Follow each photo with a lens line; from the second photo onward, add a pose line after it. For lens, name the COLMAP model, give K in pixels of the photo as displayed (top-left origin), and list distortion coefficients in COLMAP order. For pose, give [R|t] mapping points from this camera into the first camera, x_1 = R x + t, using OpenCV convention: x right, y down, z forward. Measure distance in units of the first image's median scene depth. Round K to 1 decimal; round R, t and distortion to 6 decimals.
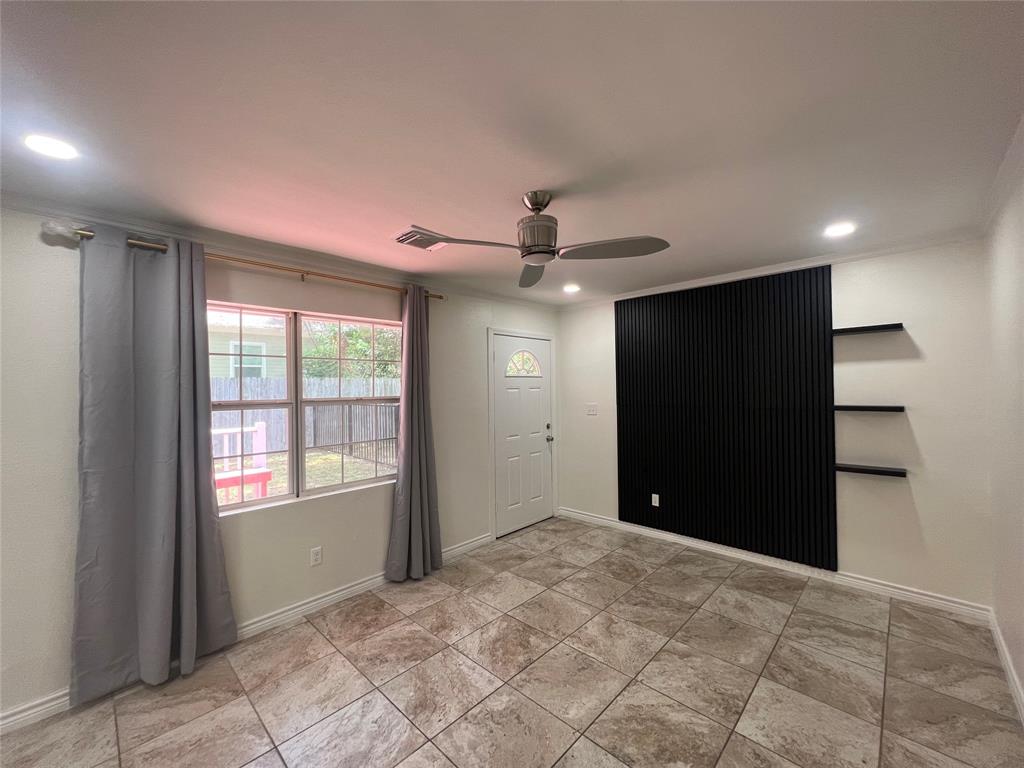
lens RADIAL K [[408.4, 0, 510.8], [0, 408.4, 382.5], [0, 0, 1]] dist [-0.002021, 0.000964]
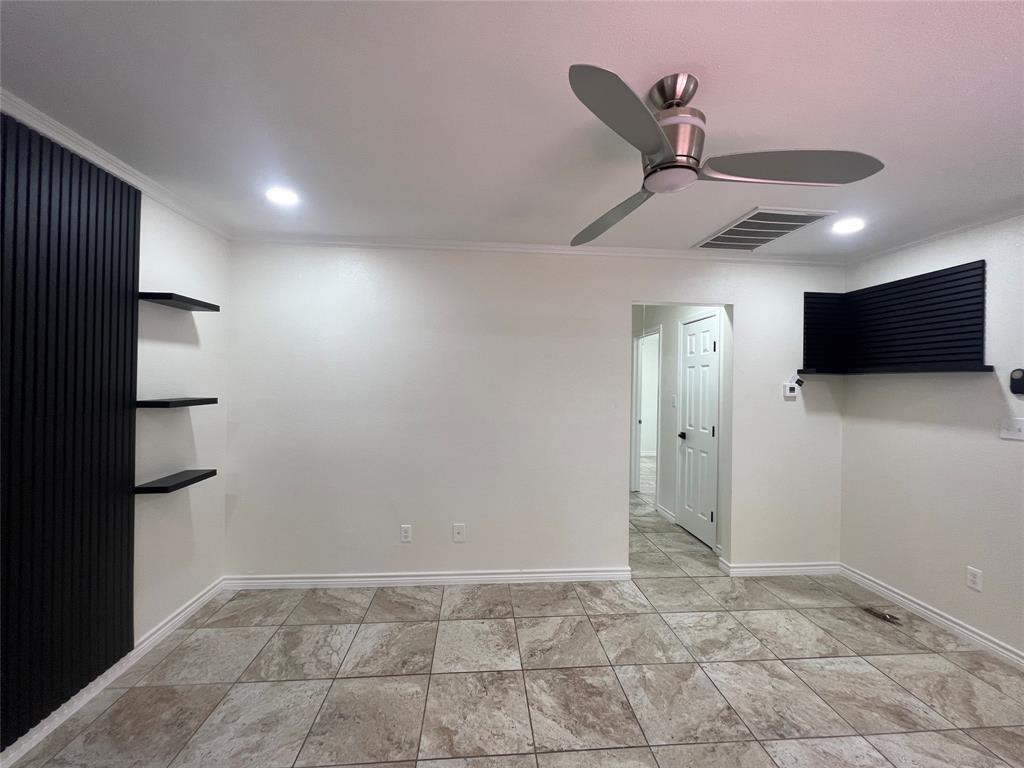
lens RADIAL K [[408.4, 0, 510.8], [0, 408.4, 382.5], [0, 0, 1]] dist [-0.002021, 0.000964]
pose [[-0.751858, -0.000306, 0.659325, -0.120126], [-0.015075, 0.999746, -0.016726, 0.027330], [-0.659153, -0.022515, -0.751672, 1.133329]]
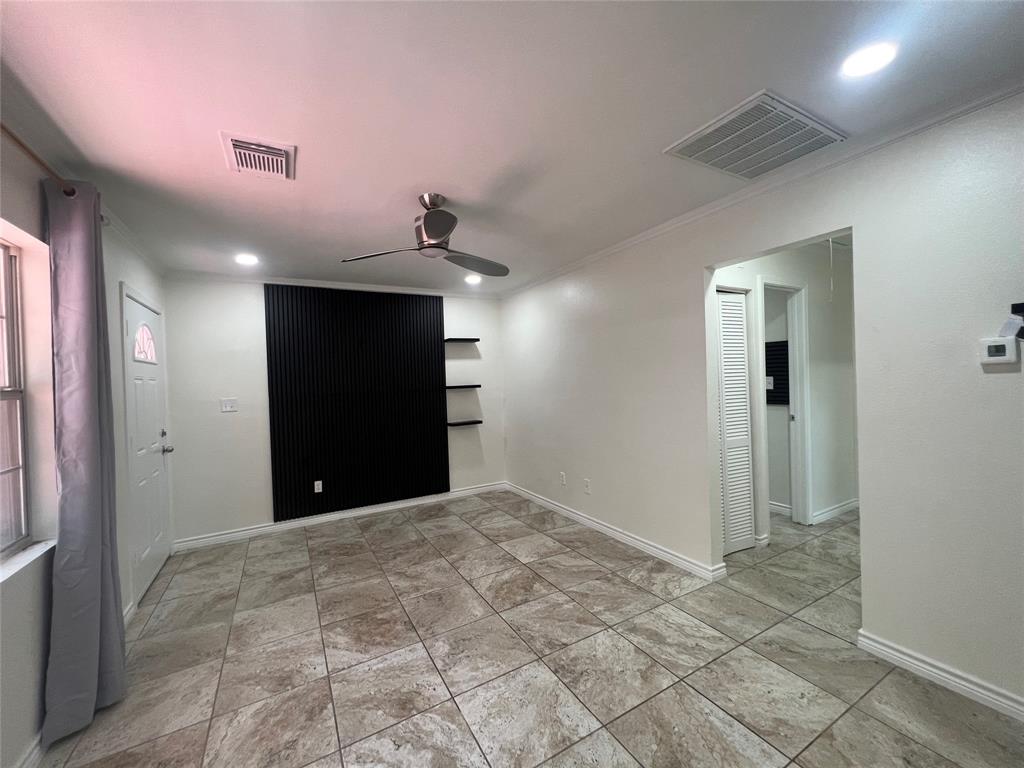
lens RADIAL K [[408.4, 0, 510.8], [0, 408.4, 382.5], [0, 0, 1]] dist [-0.002021, 0.000964]
pose [[0.286205, -0.005787, 0.958151, -0.666410], [0.019239, 0.999815, 0.000292, 0.046605], [-0.957975, 0.018351, 0.286264, 0.319385]]
